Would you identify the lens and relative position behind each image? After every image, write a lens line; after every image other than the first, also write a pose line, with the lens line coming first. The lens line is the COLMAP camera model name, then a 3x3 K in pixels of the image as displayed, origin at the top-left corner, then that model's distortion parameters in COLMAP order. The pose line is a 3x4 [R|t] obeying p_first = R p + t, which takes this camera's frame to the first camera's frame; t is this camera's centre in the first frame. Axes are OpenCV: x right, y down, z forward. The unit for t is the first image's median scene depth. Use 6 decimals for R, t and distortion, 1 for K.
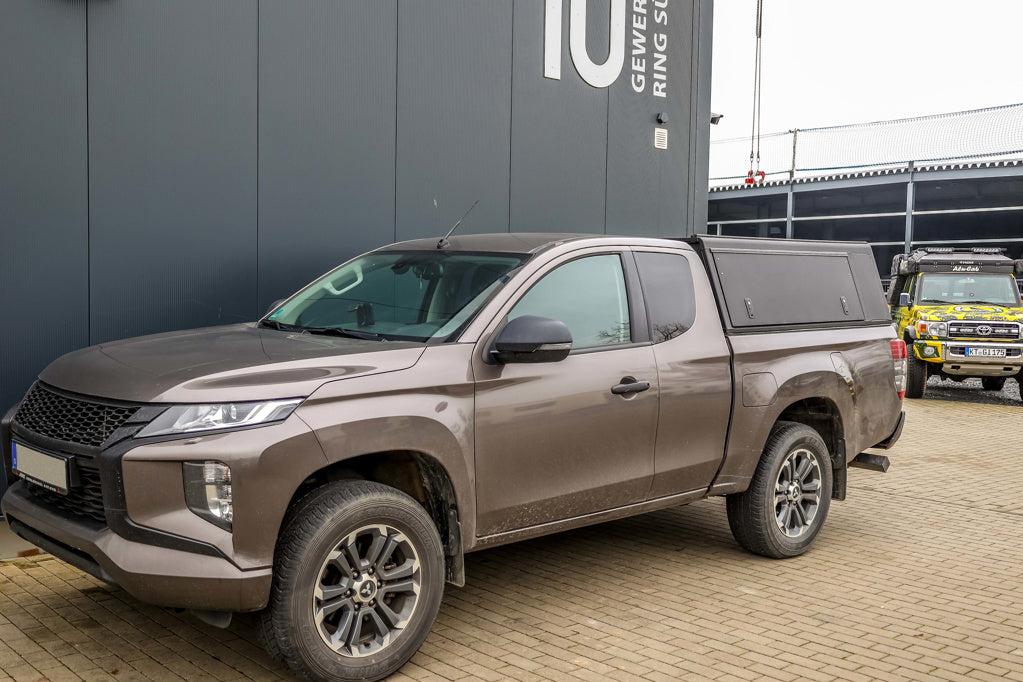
lens RADIAL K [[1100.0, 0, 469.1], [0, 1100.0, 345.6], [0, 0, 1]] dist [-0.004793, -0.004783]
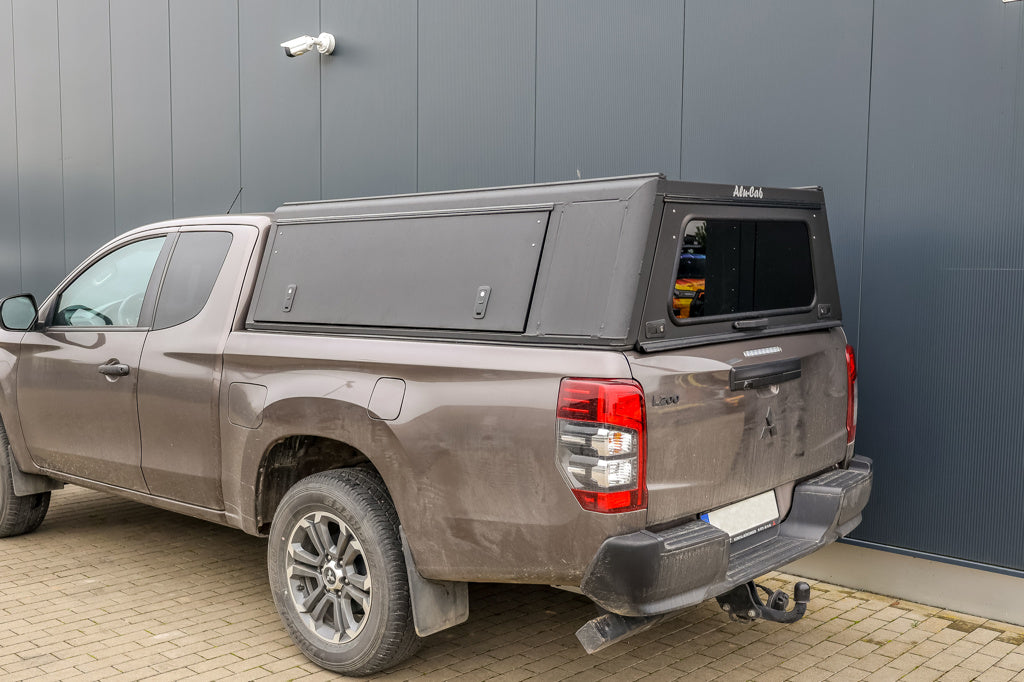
lens RADIAL K [[1101.0, 0, 469.5], [0, 1101.0, 345.7], [0, 0, 1]] dist [-0.004793, -0.004783]
pose [[0.070830, 0.059407, -0.995718, 1.018296], [-0.059911, 0.996676, 0.055202, -0.051057], [0.995688, 0.055745, 0.074154, 1.086780]]
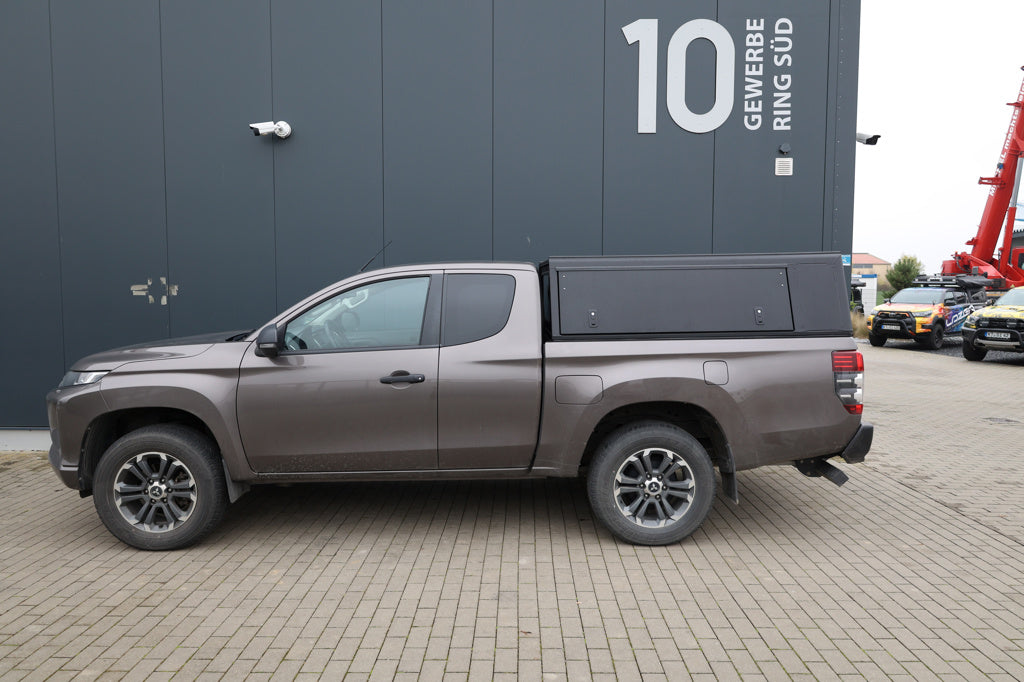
lens RADIAL K [[721.8, 0, 505.2], [0, 721.8, 328.9], [0, 0, 1]] dist [-0.001957, -0.001443]
pose [[0.741022, 0.016624, -0.671275, 0.705410], [-0.022650, 0.999743, -0.000246, -0.021272], [0.671098, 0.015387, 0.741209, 0.389286]]
